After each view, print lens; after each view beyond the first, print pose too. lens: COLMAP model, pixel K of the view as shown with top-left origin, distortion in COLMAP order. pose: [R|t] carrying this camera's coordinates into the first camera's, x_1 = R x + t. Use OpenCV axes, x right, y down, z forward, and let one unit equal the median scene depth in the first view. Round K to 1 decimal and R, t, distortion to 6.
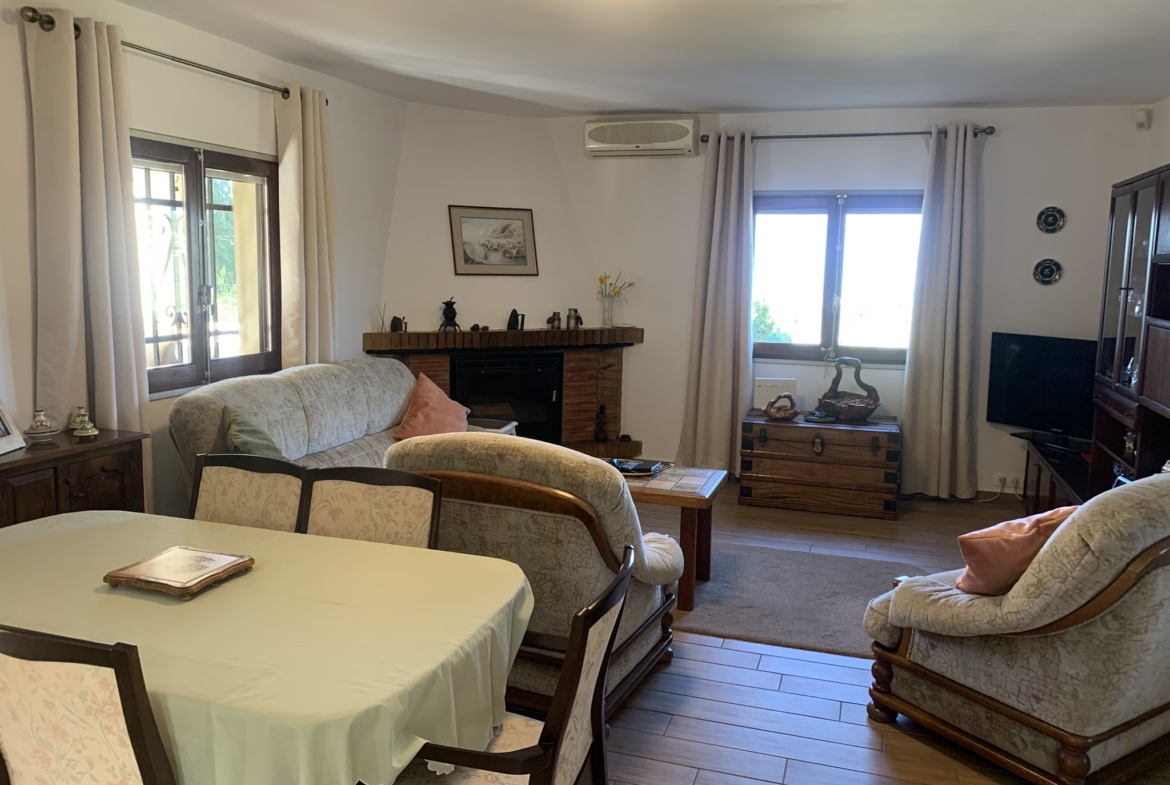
lens RADIAL K [[900.0, 0, 571.8], [0, 900.0, 374.1], [0, 0, 1]] dist [0.085227, -0.127711]
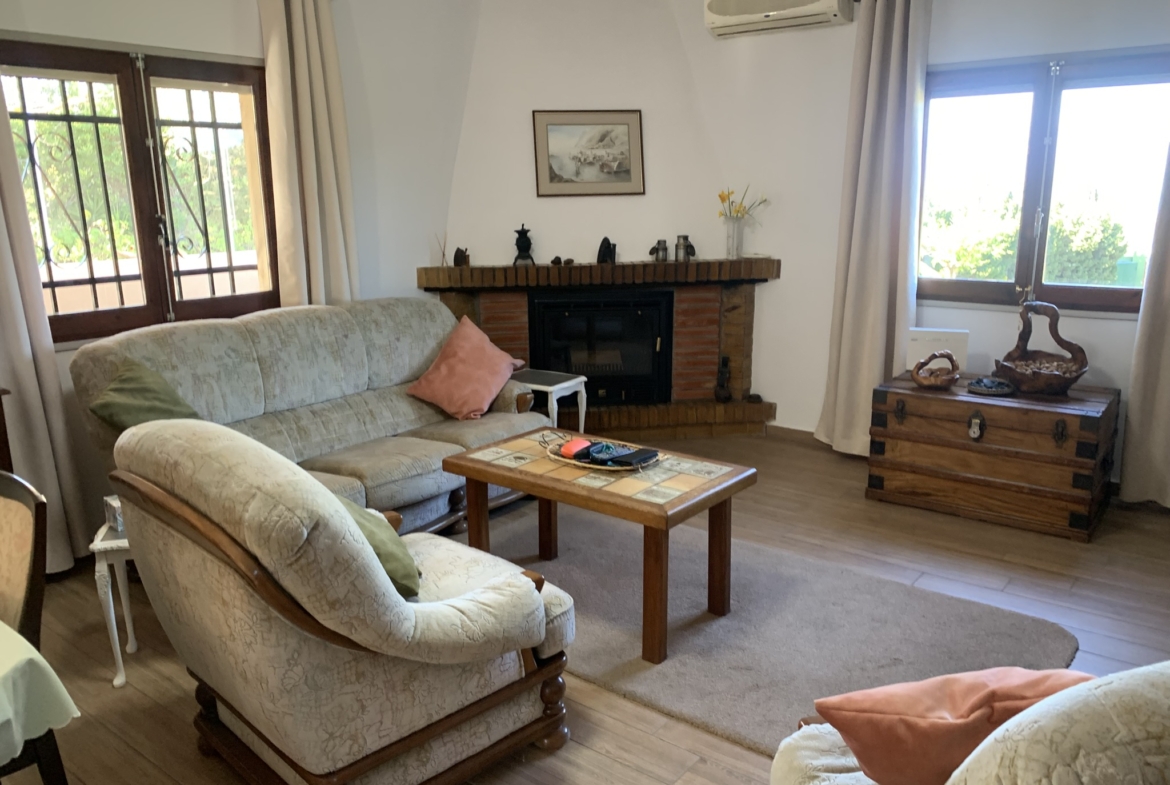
lens RADIAL K [[892.0, 0, 588.5], [0, 892.0, 397.9], [0, 0, 1]] dist [0.070176, -0.130714]
pose [[0.941668, 0.048342, -0.333054, 0.208484], [-0.011754, 0.993750, 0.111009, -0.017811], [0.336339, -0.100619, 0.936350, 0.230643]]
